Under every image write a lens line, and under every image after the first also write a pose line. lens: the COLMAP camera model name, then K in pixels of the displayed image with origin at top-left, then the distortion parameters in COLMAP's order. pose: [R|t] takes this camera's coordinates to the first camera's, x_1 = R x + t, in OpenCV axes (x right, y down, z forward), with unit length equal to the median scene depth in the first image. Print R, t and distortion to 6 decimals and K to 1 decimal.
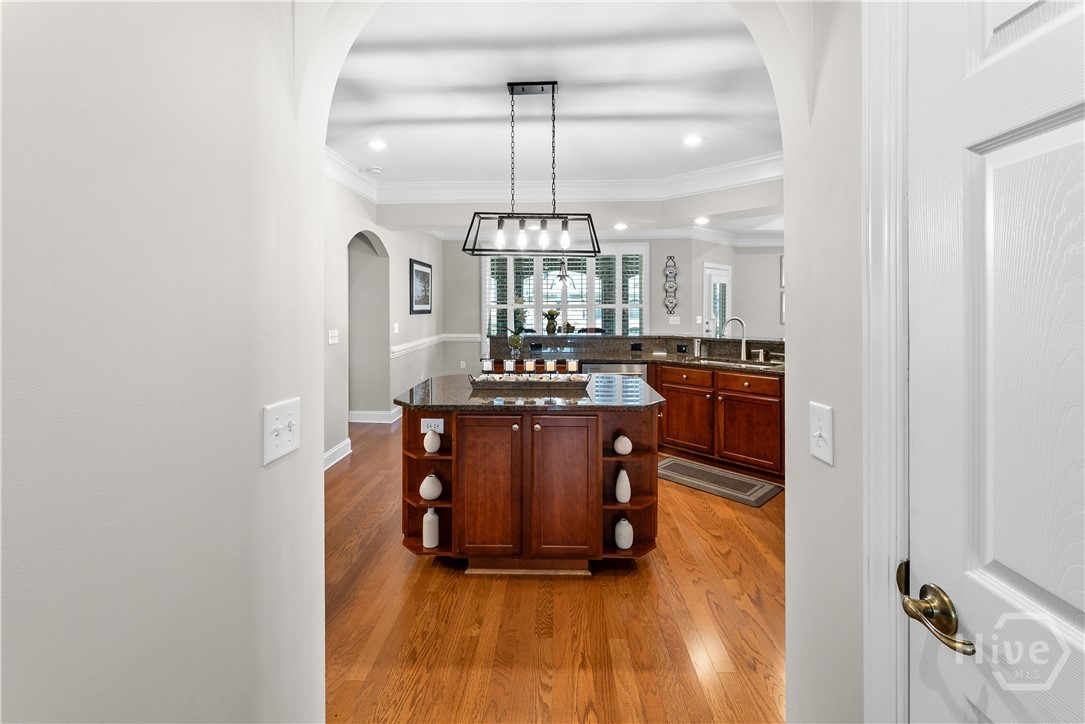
lens RADIAL K [[453.8, 0, 540.4], [0, 453.8, 307.5], [0, 0, 1]] dist [0.000198, 0.000026]
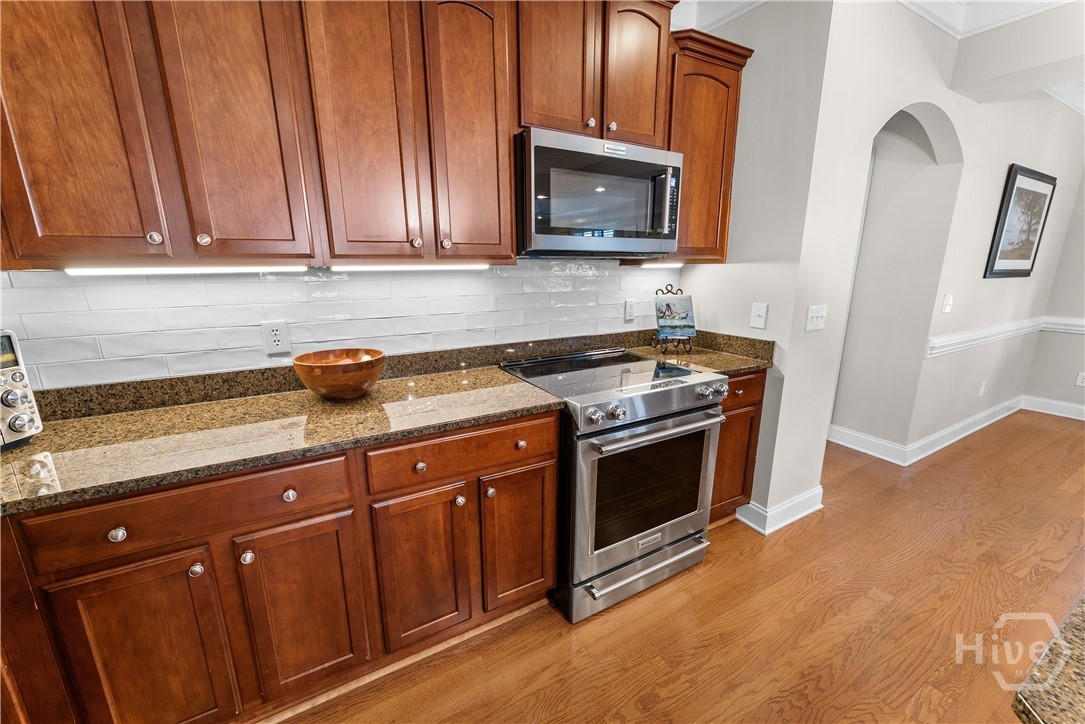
lens RADIAL K [[437.4, 0, 546.8], [0, 437.4, 367.1], [0, 0, 1]] dist [0.003188, -0.000009]
pose [[0.539102, 0.193140, -0.819796, -0.153861], [-0.006444, 0.974269, 0.225295, 0.005542], [0.842216, -0.116174, 0.526475, 0.362452]]
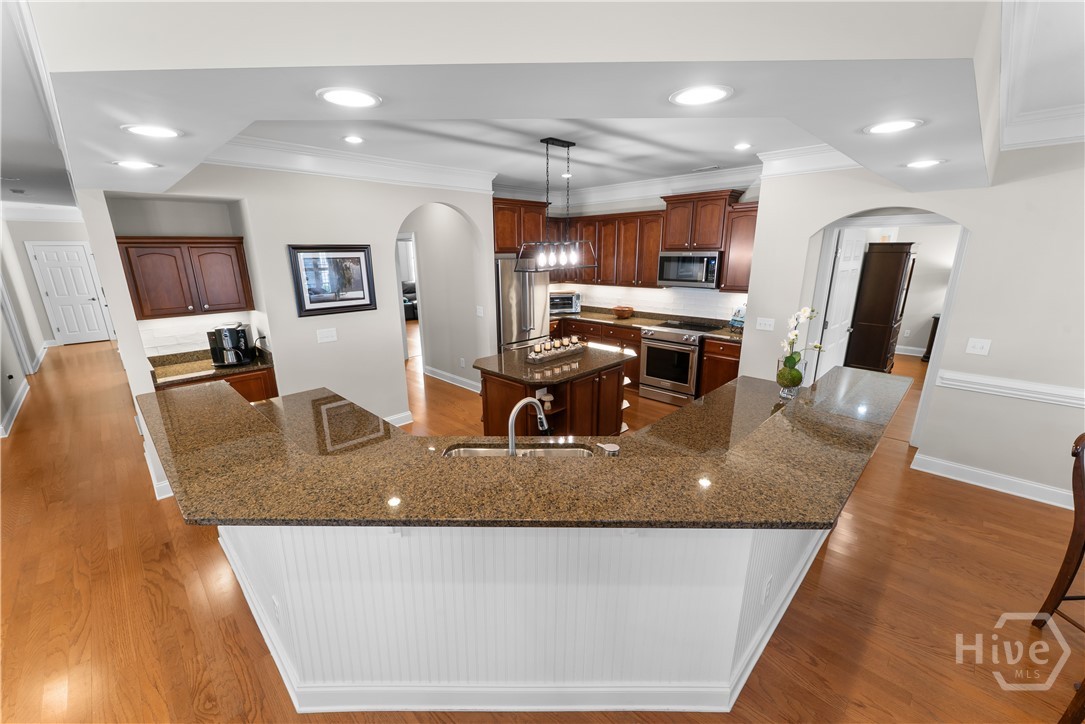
lens RADIAL K [[437.4, 0, 539.7], [0, 437.4, 362.2], [0, 0, 1]] dist [0.003188, -0.000009]
pose [[-0.675495, 0.192698, -0.711741, 0.614230], [0.006223, 0.966704, 0.255821, -0.106574], [0.737339, 0.168376, -0.654203, 1.098400]]
